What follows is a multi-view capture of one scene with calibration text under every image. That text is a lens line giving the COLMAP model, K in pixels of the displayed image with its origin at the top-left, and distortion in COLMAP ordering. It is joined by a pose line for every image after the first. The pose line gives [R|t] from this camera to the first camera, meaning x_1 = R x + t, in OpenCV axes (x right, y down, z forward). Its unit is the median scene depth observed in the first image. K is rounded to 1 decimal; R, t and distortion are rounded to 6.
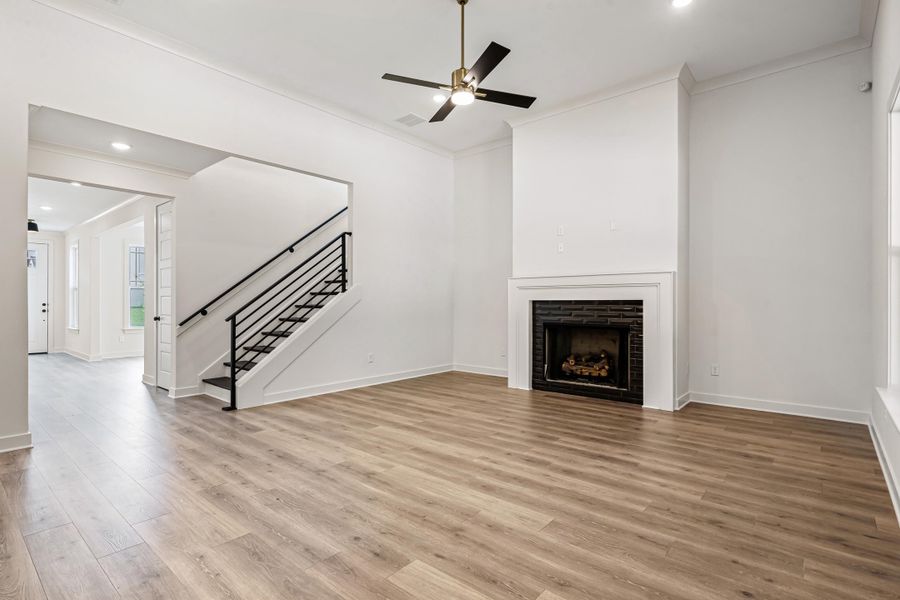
lens RADIAL K [[447.5, 0, 438.5], [0, 447.5, 323.8], [0, 0, 1]] dist [-0.000967, -0.000019]
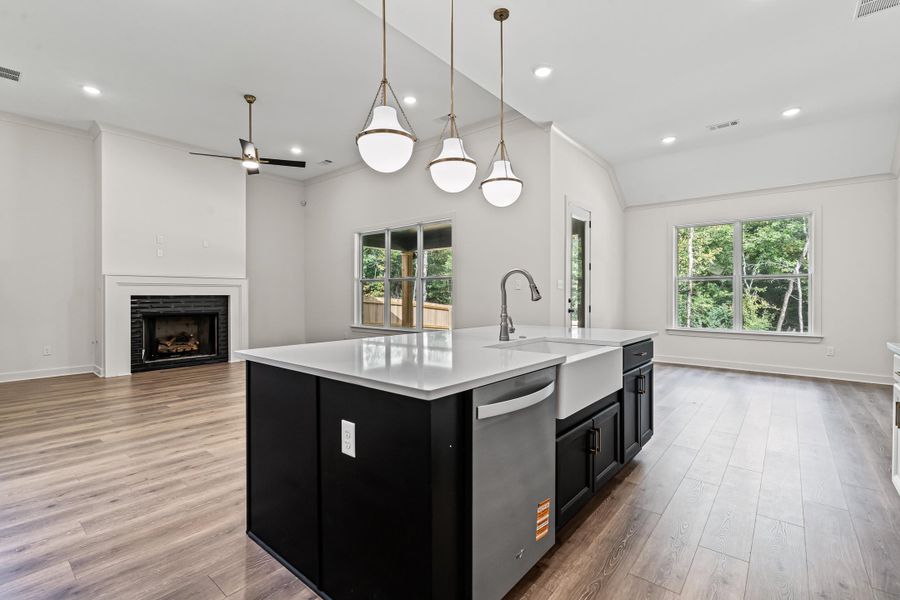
lens RADIAL K [[410.4, 0, 447.0], [0, 410.4, 299.3], [0, 0, 1]] dist [0.003216, 0.000653]
pose [[-0.018502, -0.007229, 0.999803, -1.202426], [0.050932, 0.998669, 0.008163, -0.013553], [-0.998531, 0.051073, -0.018110, 0.296353]]
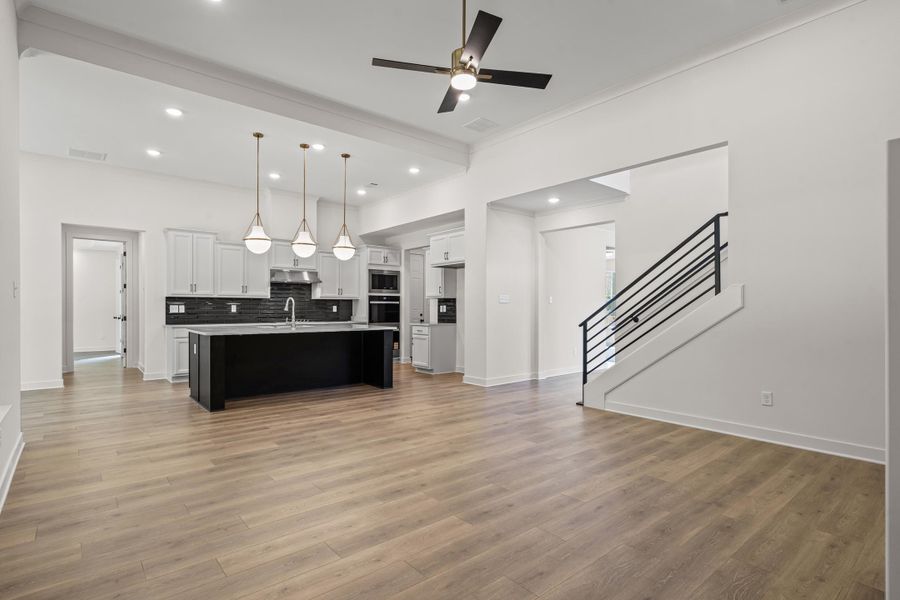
lens RADIAL K [[447.5, 0, 438.5], [0, 447.5, 323.8], [0, 0, 1]] dist [-0.000967, -0.000019]
pose [[-0.170904, 0.032770, -0.984743, 0.818331], [-0.050116, 0.997864, 0.041904, -0.048311], [0.984012, 0.056513, -0.168897, 0.953252]]
